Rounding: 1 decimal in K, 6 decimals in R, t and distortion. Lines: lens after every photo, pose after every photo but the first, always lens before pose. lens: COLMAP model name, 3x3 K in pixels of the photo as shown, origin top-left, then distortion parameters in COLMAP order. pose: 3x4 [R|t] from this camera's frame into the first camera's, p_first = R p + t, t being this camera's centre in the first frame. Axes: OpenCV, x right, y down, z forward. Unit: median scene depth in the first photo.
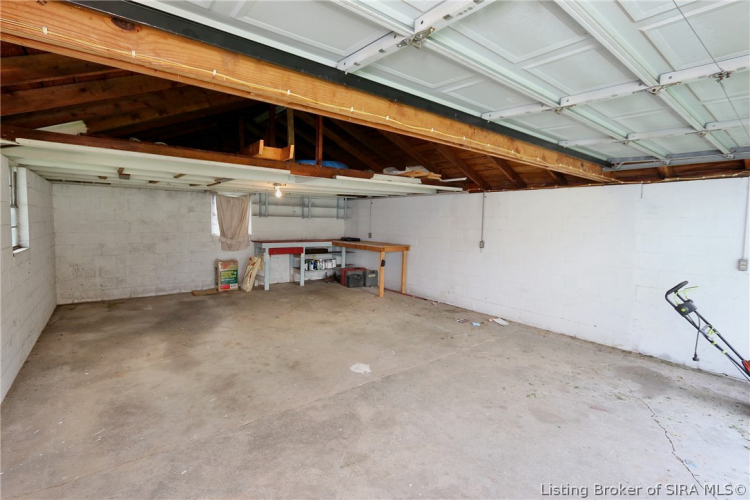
lens RADIAL K [[346.6, 0, 369.9], [0, 346.6, 241.8], [0, 0, 1]] dist [-0.010674, -0.000387]
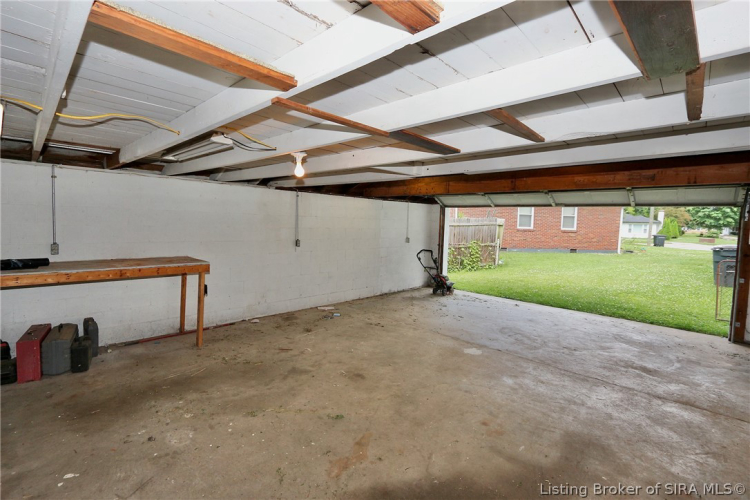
lens RADIAL K [[346.6, 0, 369.9], [0, 346.6, 241.8], [0, 0, 1]] dist [-0.010674, -0.000387]
pose [[-0.153475, -0.076021, 0.985224, -0.895993], [0.025423, 0.996402, 0.080844, -0.092229], [-0.987825, 0.037455, -0.150991, 1.217228]]
